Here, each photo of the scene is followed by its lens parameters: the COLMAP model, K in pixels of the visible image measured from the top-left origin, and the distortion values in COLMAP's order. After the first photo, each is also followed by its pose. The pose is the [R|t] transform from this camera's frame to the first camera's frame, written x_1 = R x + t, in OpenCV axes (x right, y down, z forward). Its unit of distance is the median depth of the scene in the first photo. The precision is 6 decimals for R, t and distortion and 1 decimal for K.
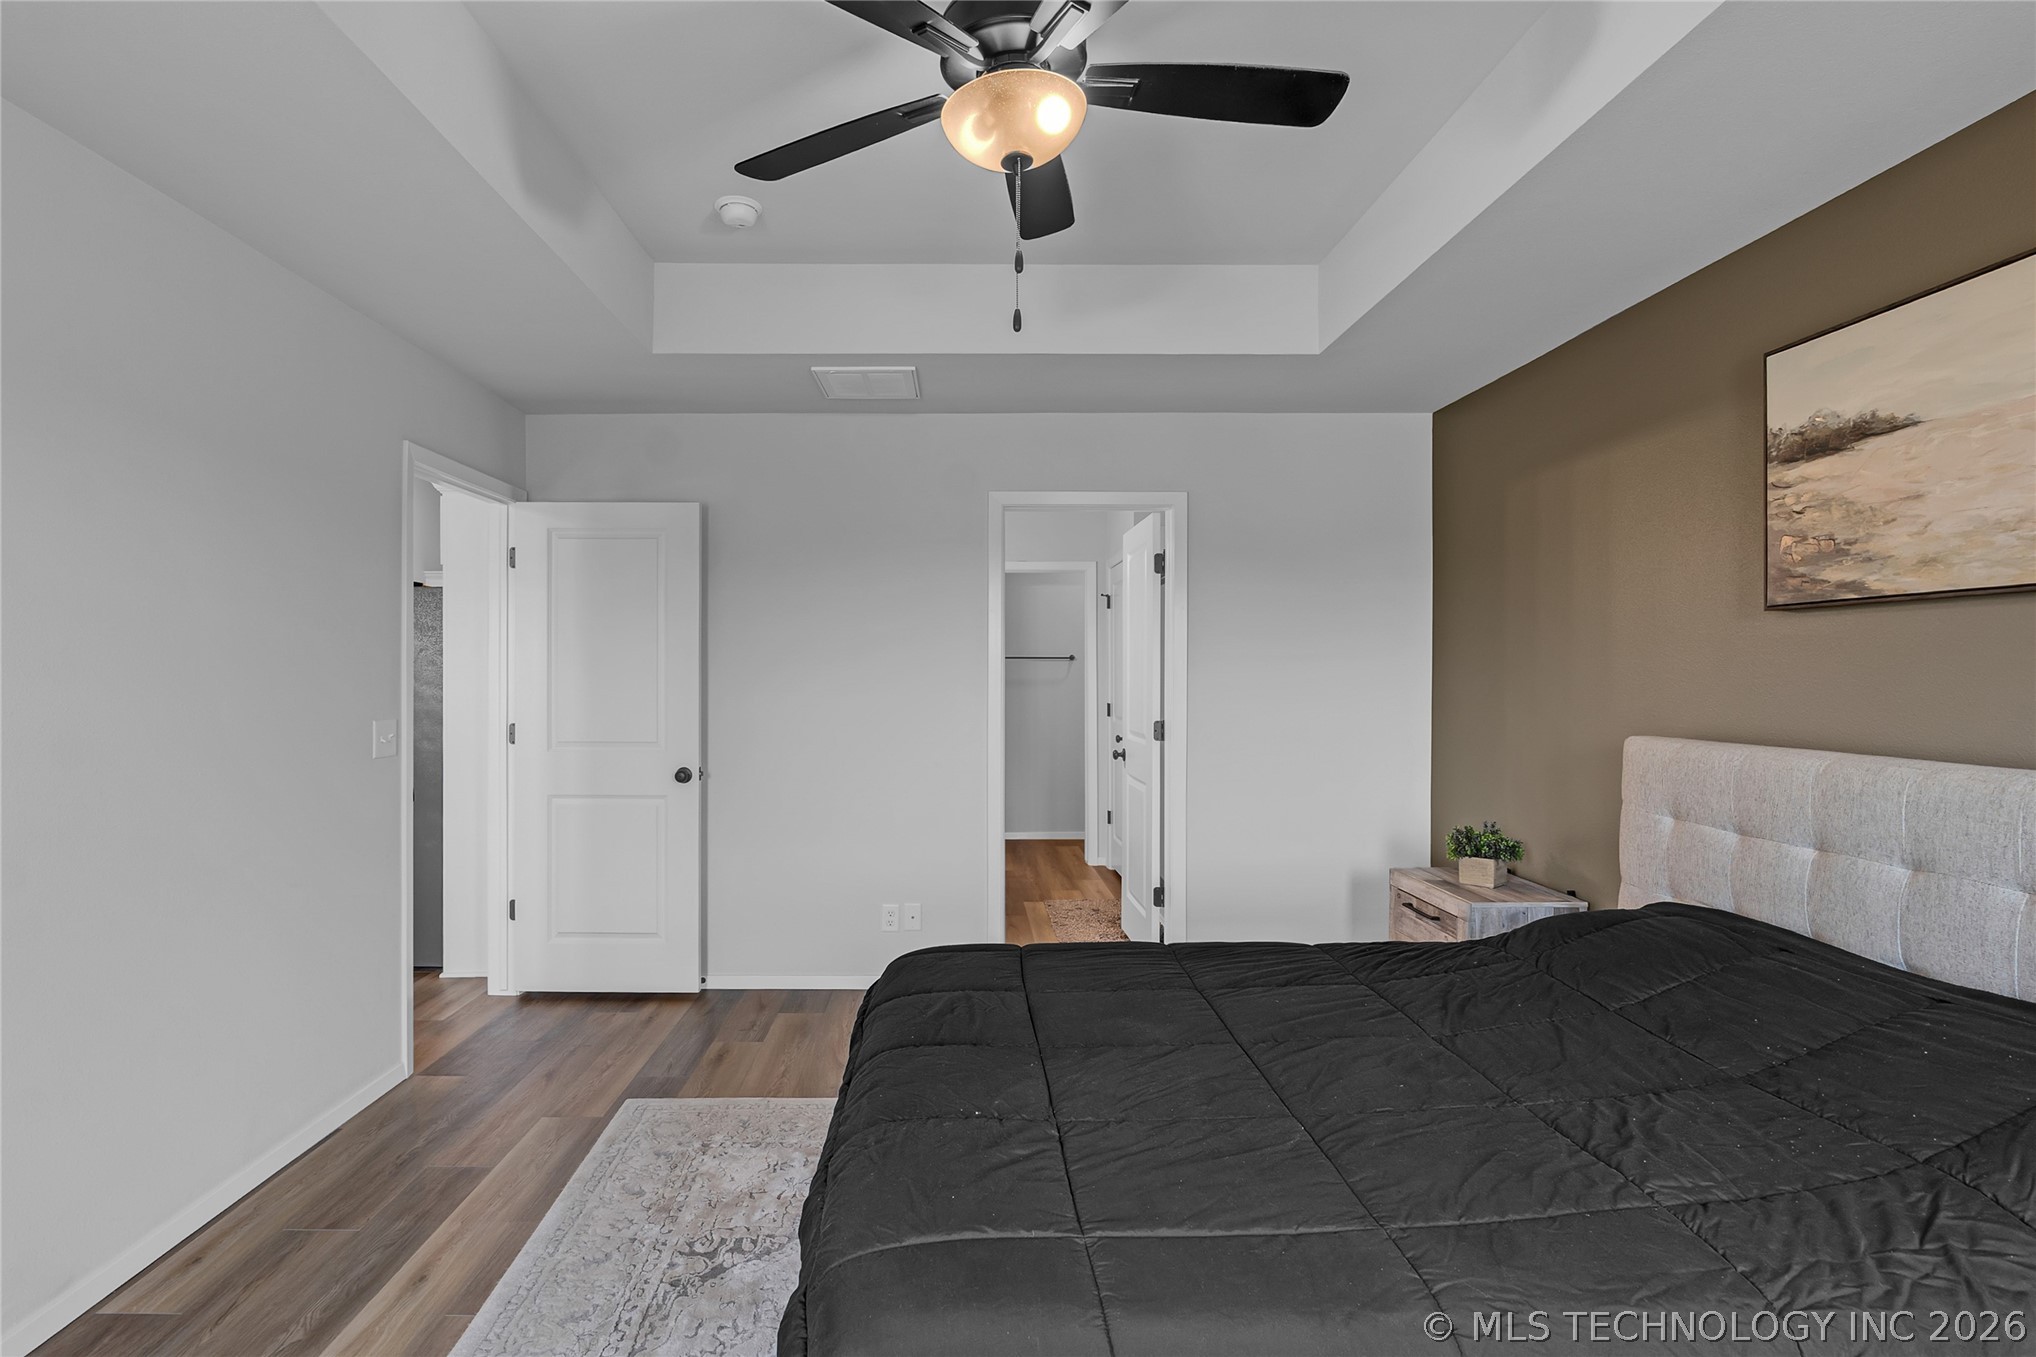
lens RADIAL K [[952.1, 0, 1016.1], [0, 952.1, 678.8], [0, 0, 1]] dist [-0.005445, -0.000897]
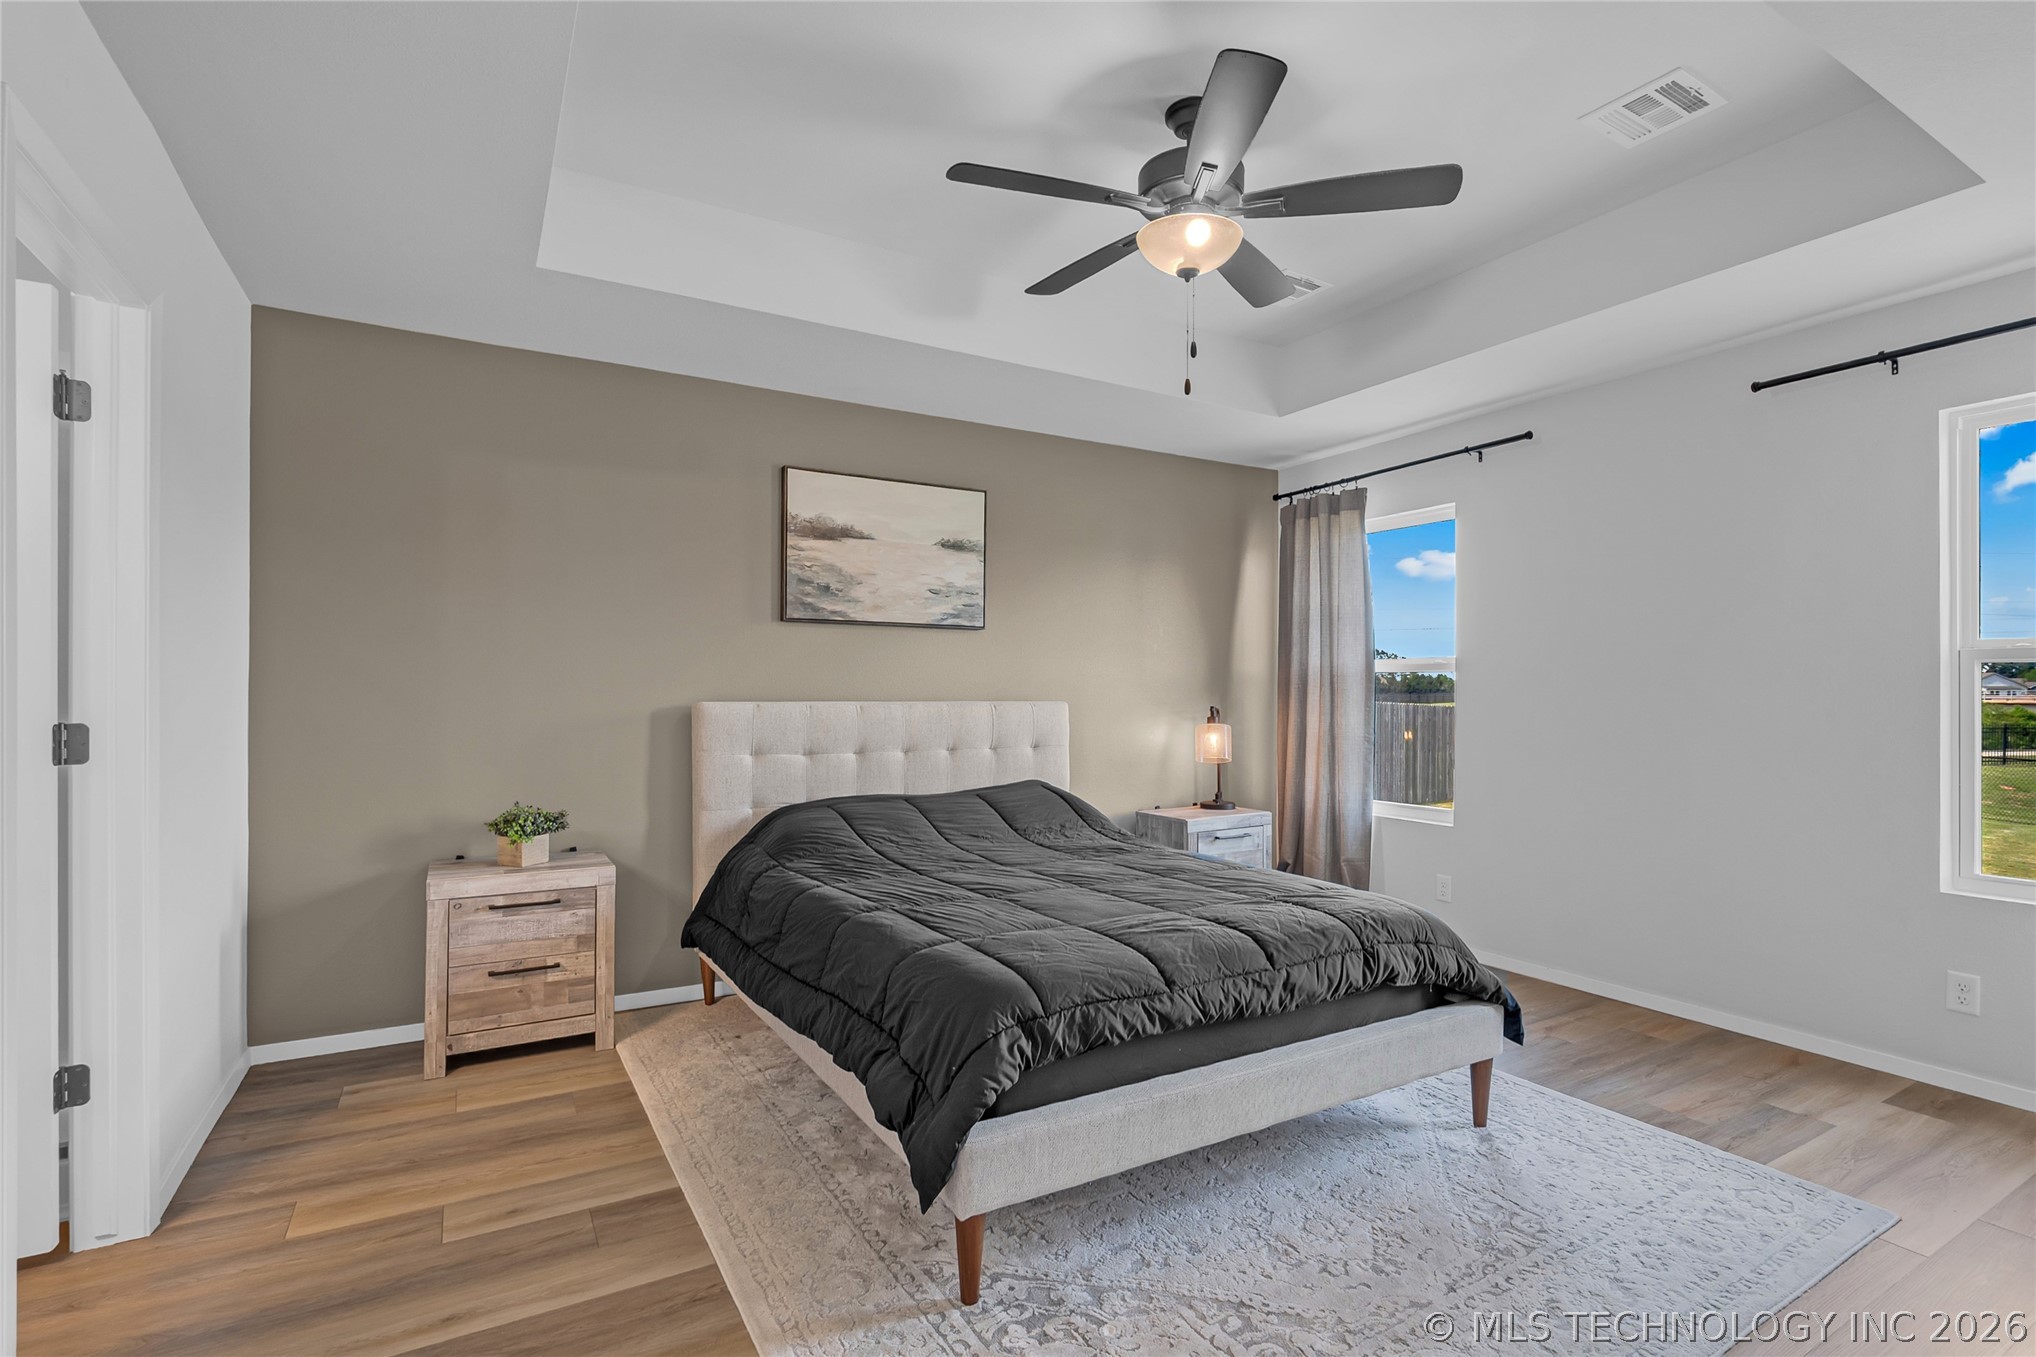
lens RADIAL K [[952.1, 0, 1010.7], [0, 952.1, 688.7], [0, 0, 1]] dist [-0.005445, -0.000897]
pose [[-0.451961, -0.001634, 0.892036, -0.956291], [-0.003095, 0.999995, 0.000264, 0.049655], [-0.892032, -0.002641, -0.451964, 1.549928]]
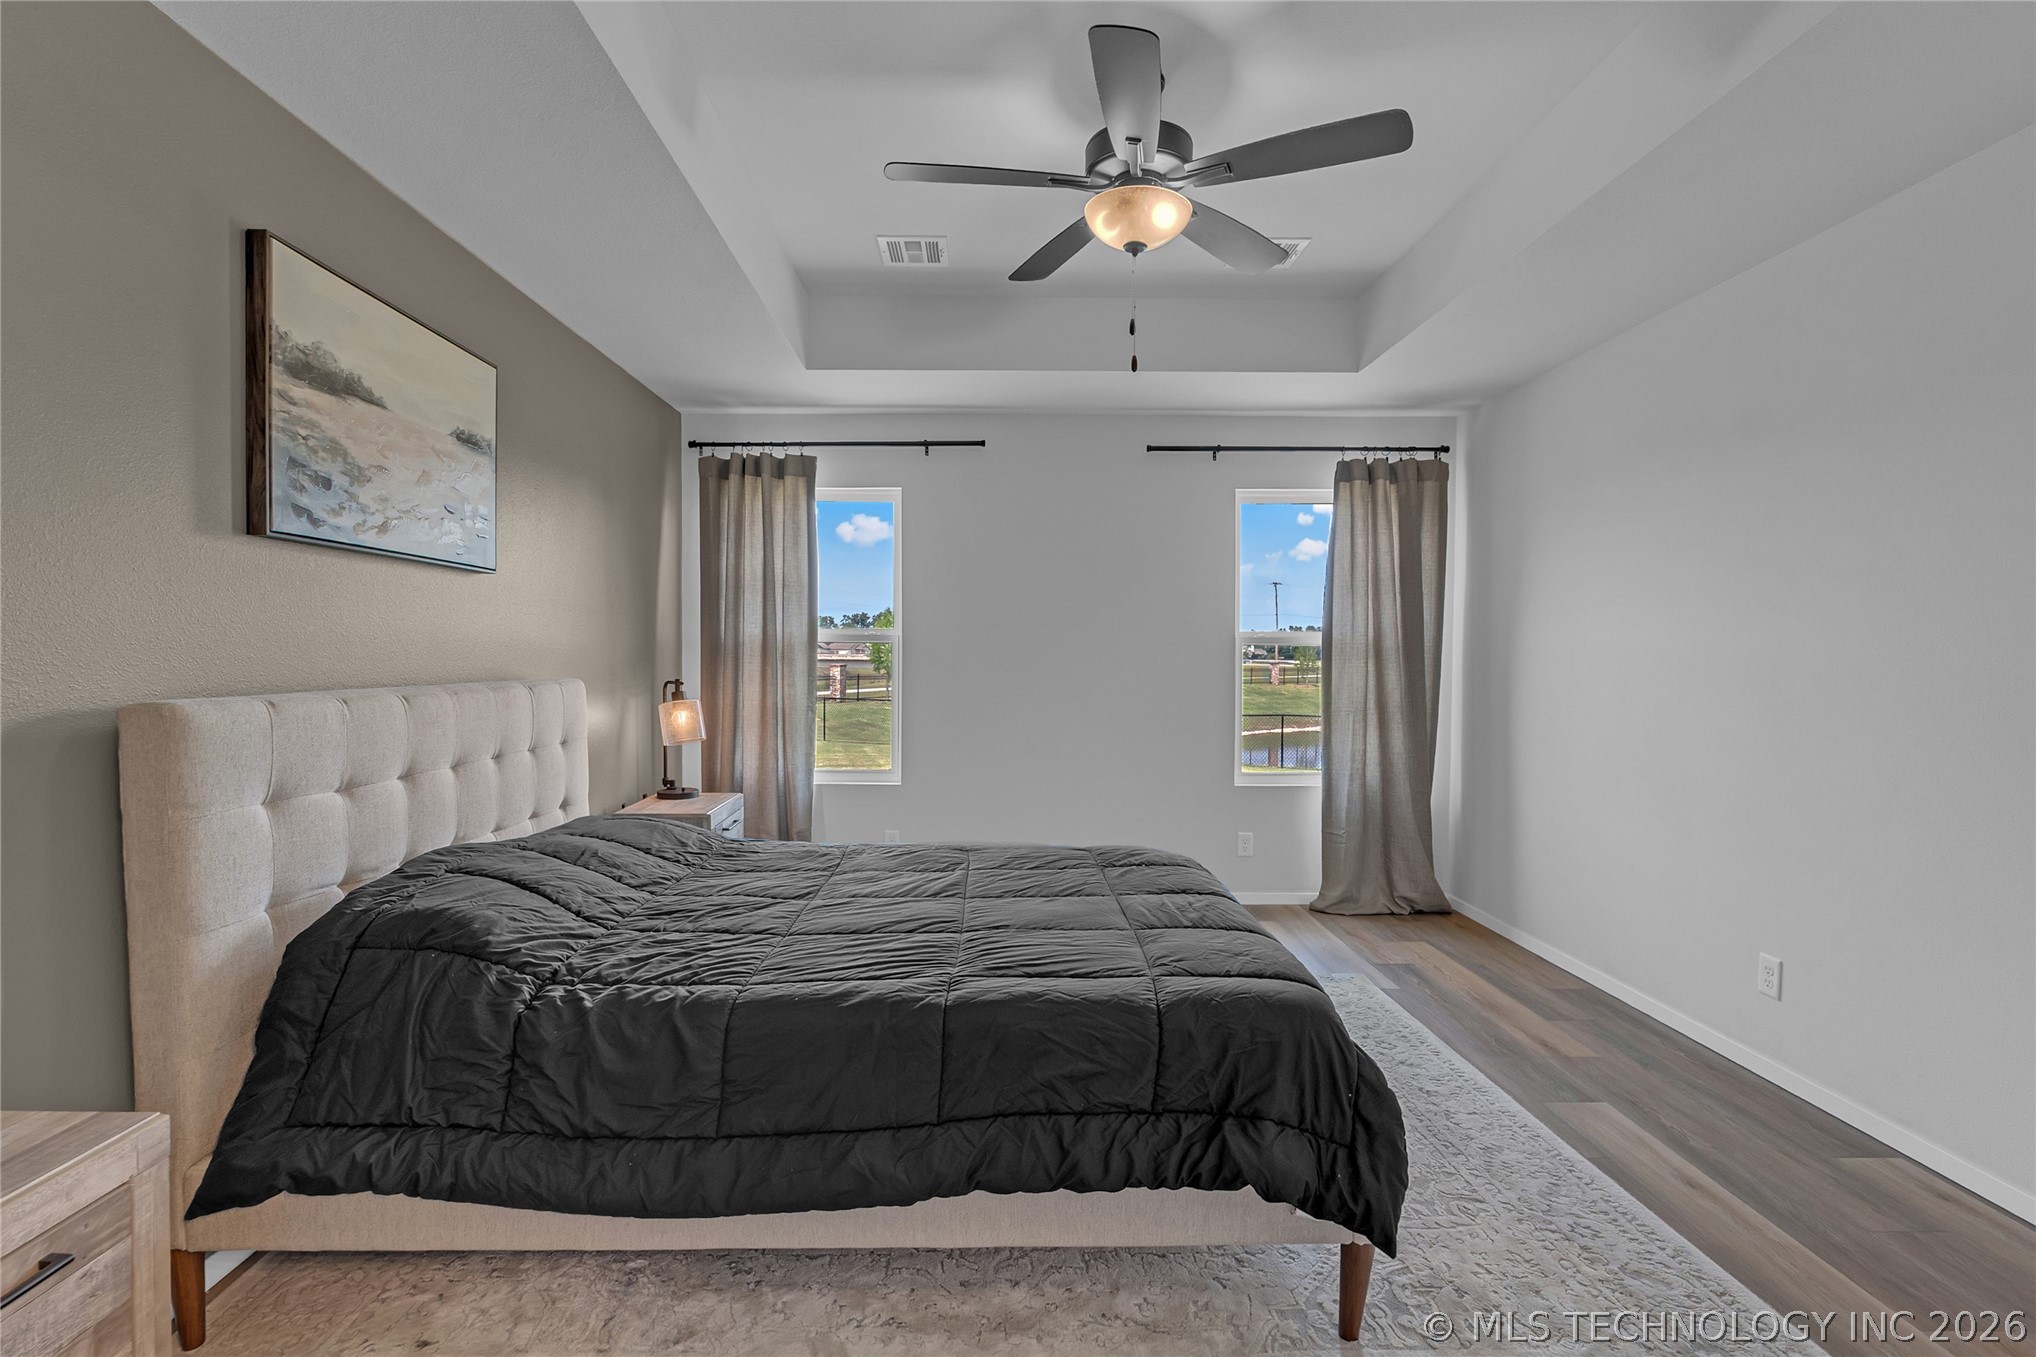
lens RADIAL K [[952.1, 0, 1002.8], [0, 952.1, 675.8], [0, 0, 1]] dist [-0.005445, -0.000897]
pose [[-0.998529, -0.009080, 0.053455, 0.101615], [-0.007808, 0.999682, 0.023968, 0.030079], [-0.053656, 0.023516, -0.998283, 2.007641]]
